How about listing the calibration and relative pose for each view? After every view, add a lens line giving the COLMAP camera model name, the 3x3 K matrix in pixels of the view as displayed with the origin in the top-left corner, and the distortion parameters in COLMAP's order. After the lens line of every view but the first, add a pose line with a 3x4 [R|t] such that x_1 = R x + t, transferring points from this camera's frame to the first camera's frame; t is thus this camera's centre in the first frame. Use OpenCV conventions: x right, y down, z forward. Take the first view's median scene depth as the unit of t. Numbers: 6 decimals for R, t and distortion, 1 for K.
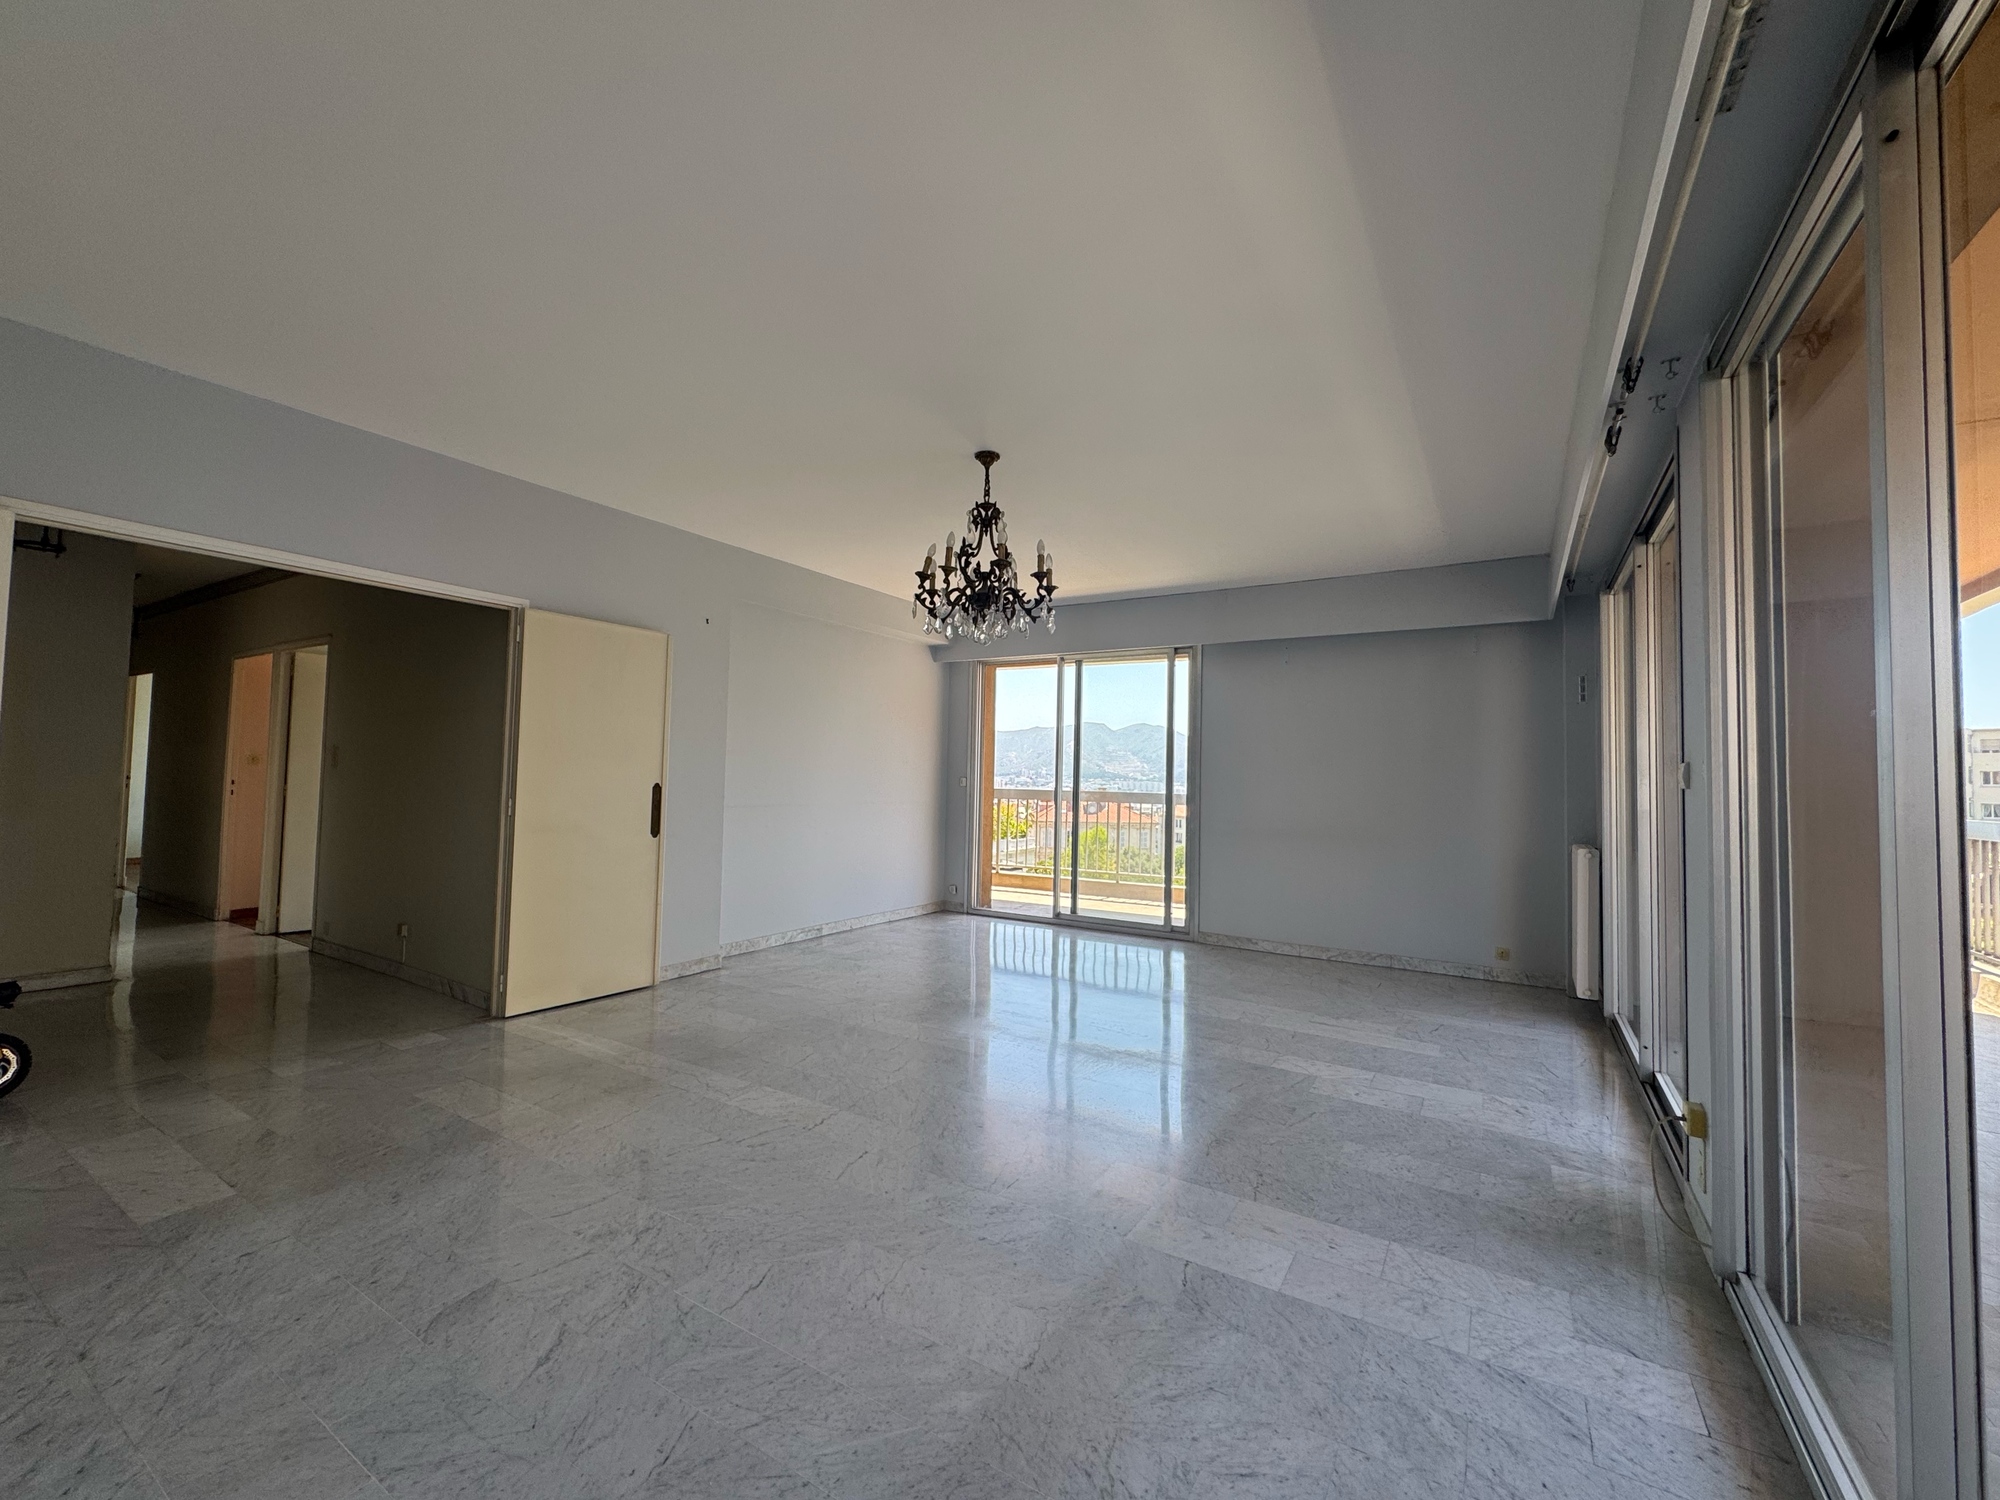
lens RADIAL K [[810.9, 0, 996.1], [0, 810.9, 746.0], [0, 0, 1]] dist [0.000387, -0.000105]
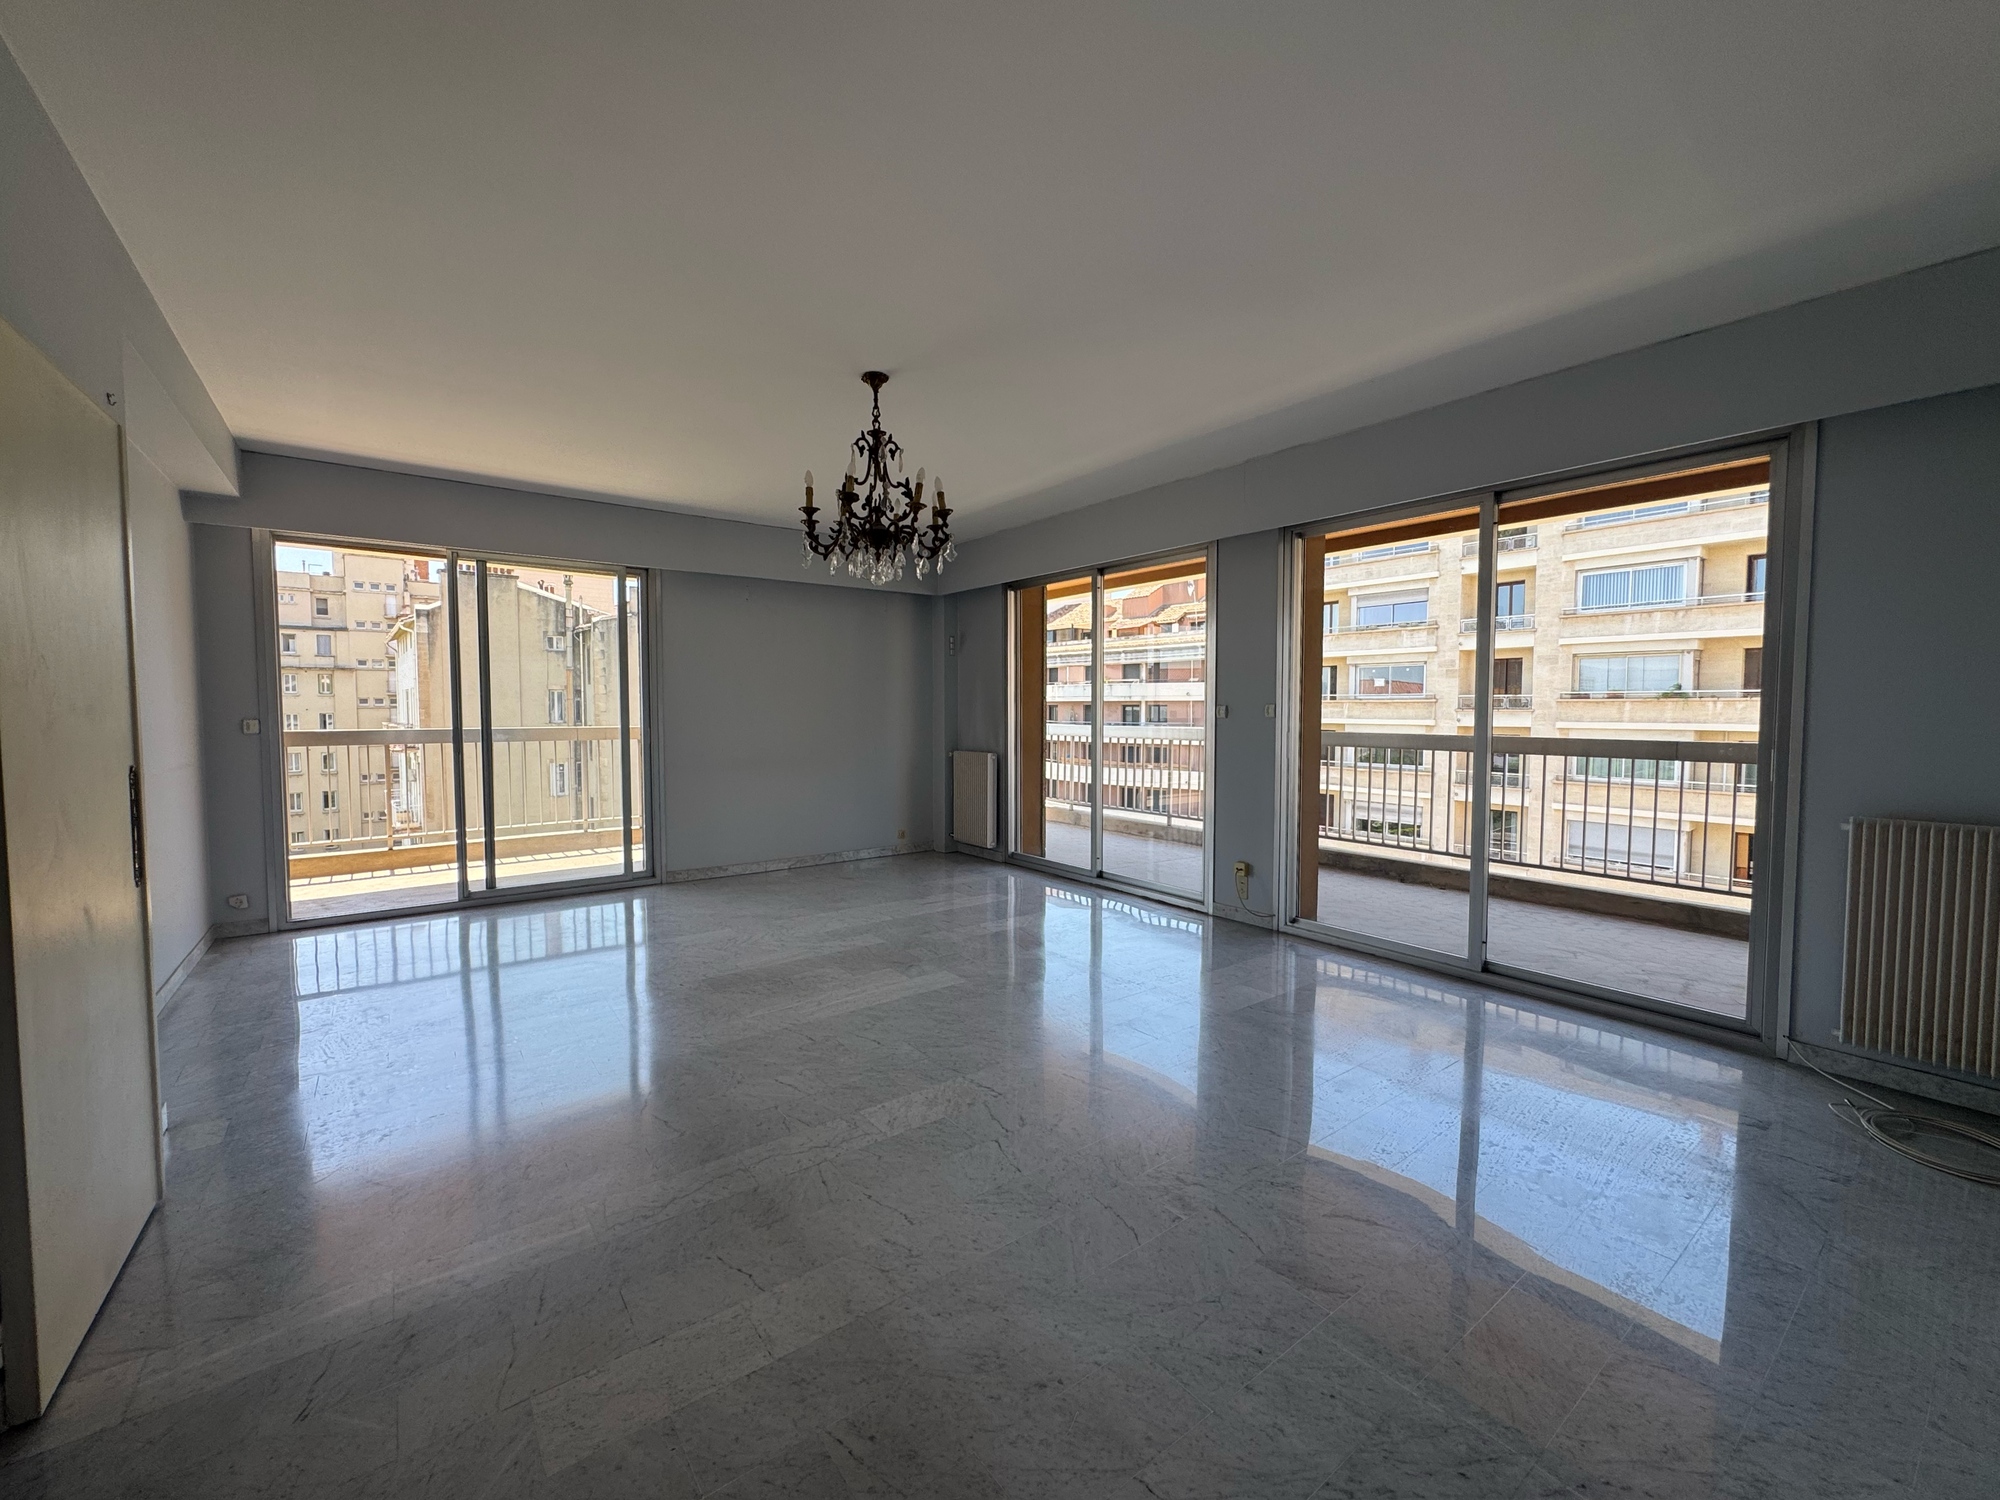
lens RADIAL K [[810.9, 0, 996.1], [0, 810.9, 746.0], [0, 0, 1]] dist [0.000387, -0.000105]
pose [[0.356439, -0.066228, 0.931968, -0.856556], [-0.032200, 0.996021, 0.083095, -0.020806], [-0.933764, -0.059628, 0.352888, 0.525116]]
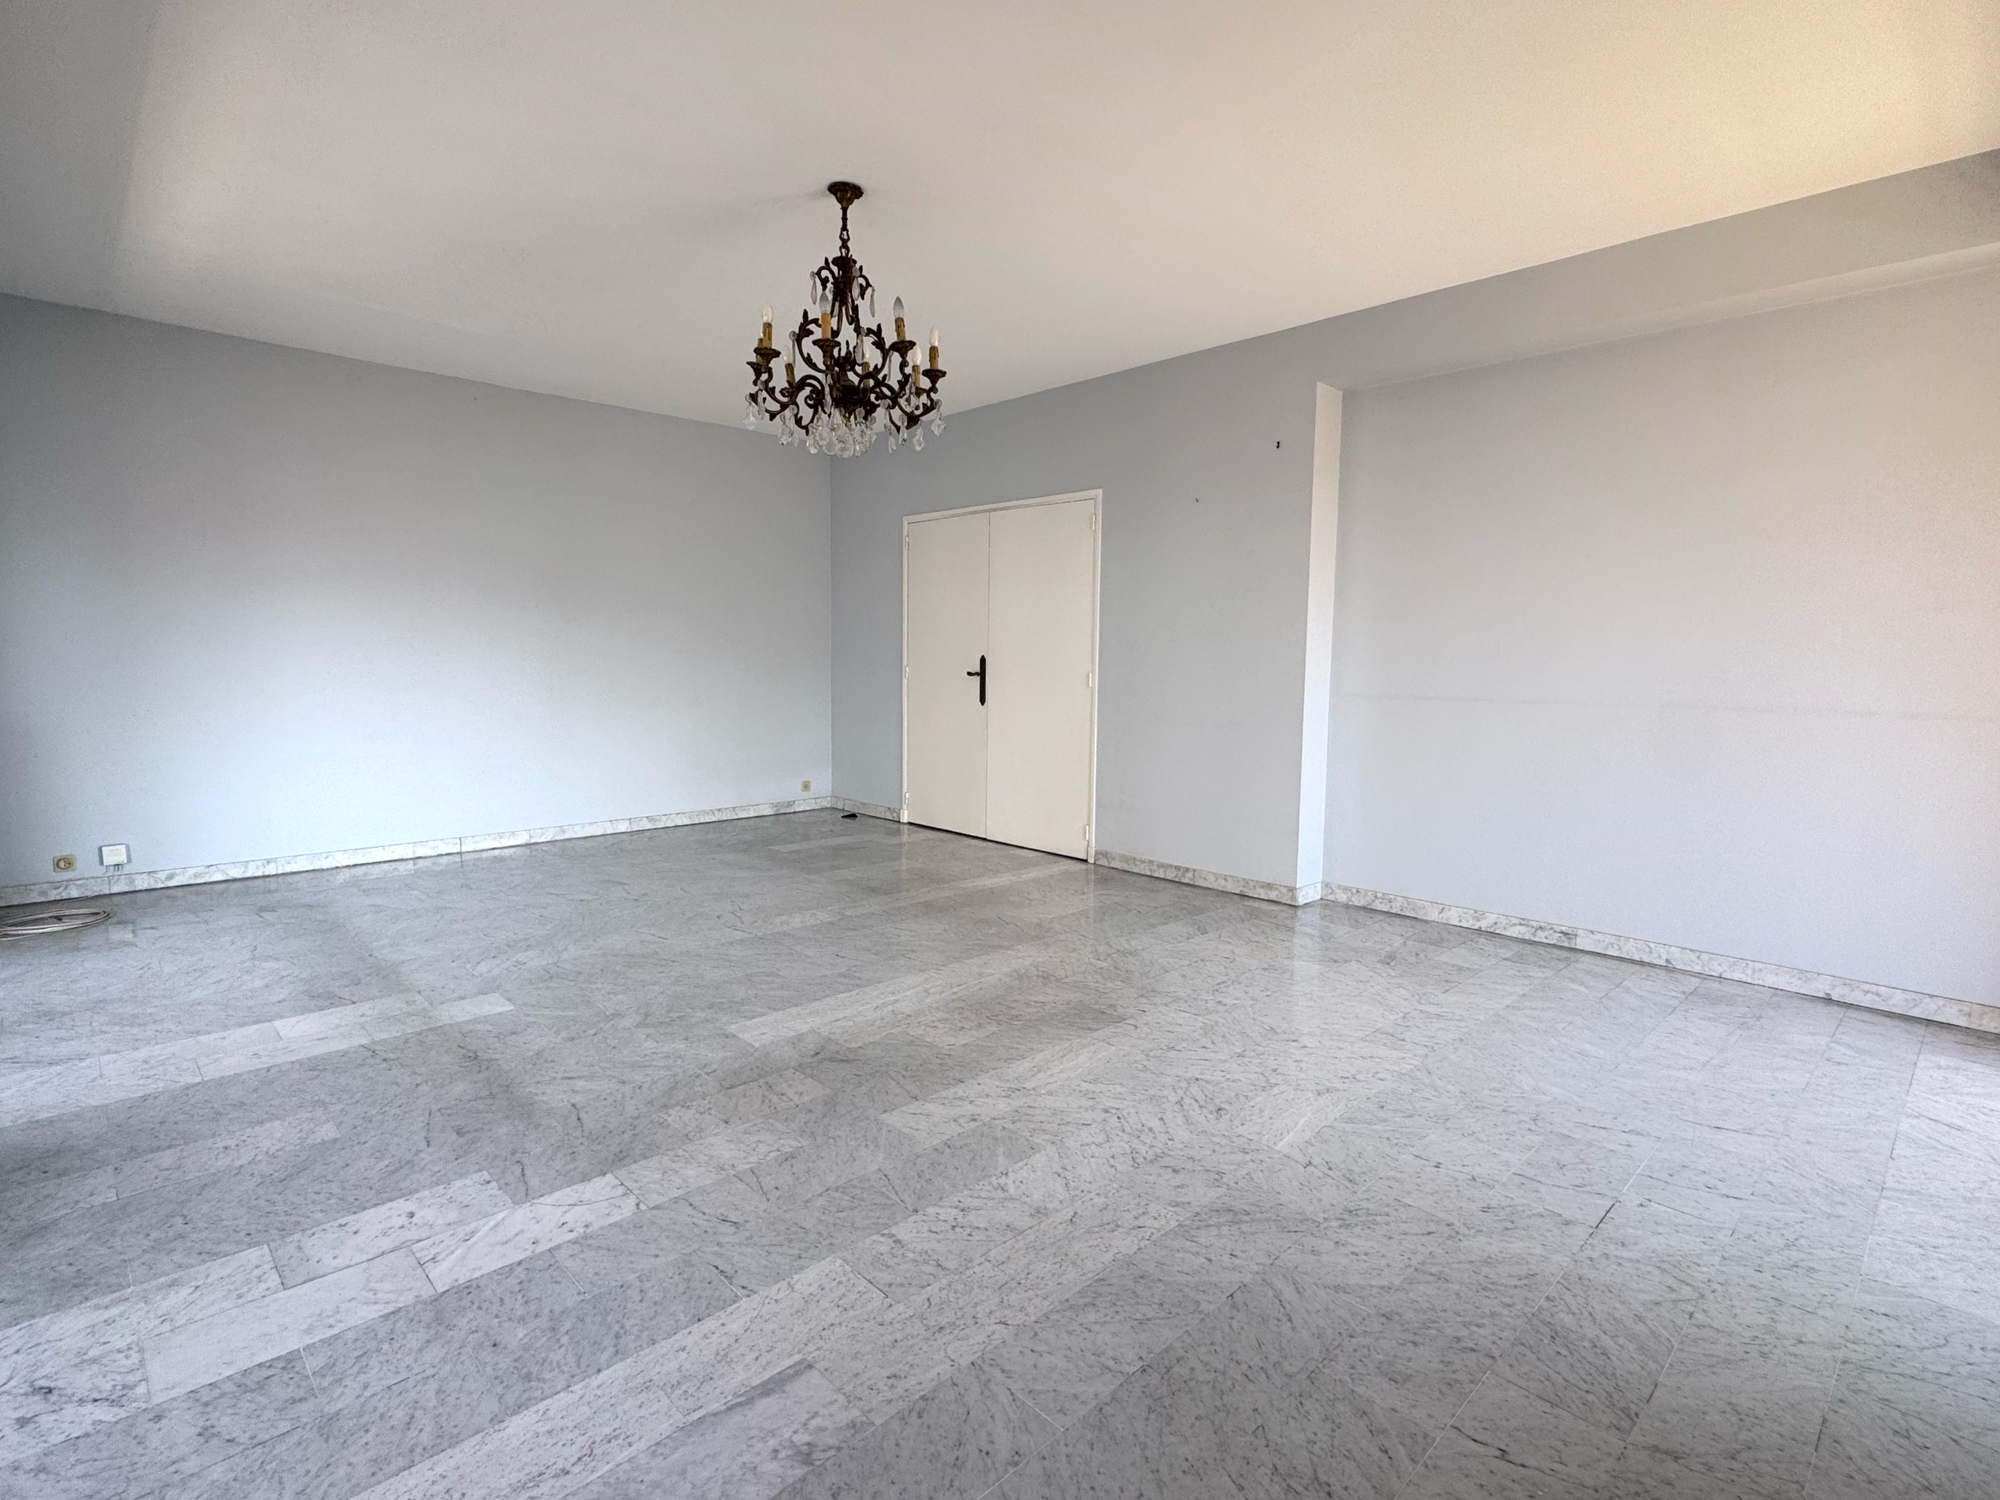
lens RADIAL K [[966.9, 0, 1004.6], [0, 966.9, 744.8], [0, 0, 1]] dist [0.001431, -0.000594]
pose [[-0.229480, 0.068813, -0.970878, 0.833928], [0.023689, 0.997597, 0.065108, 0.083908], [0.973025, -0.008059, -0.230559, 1.343810]]
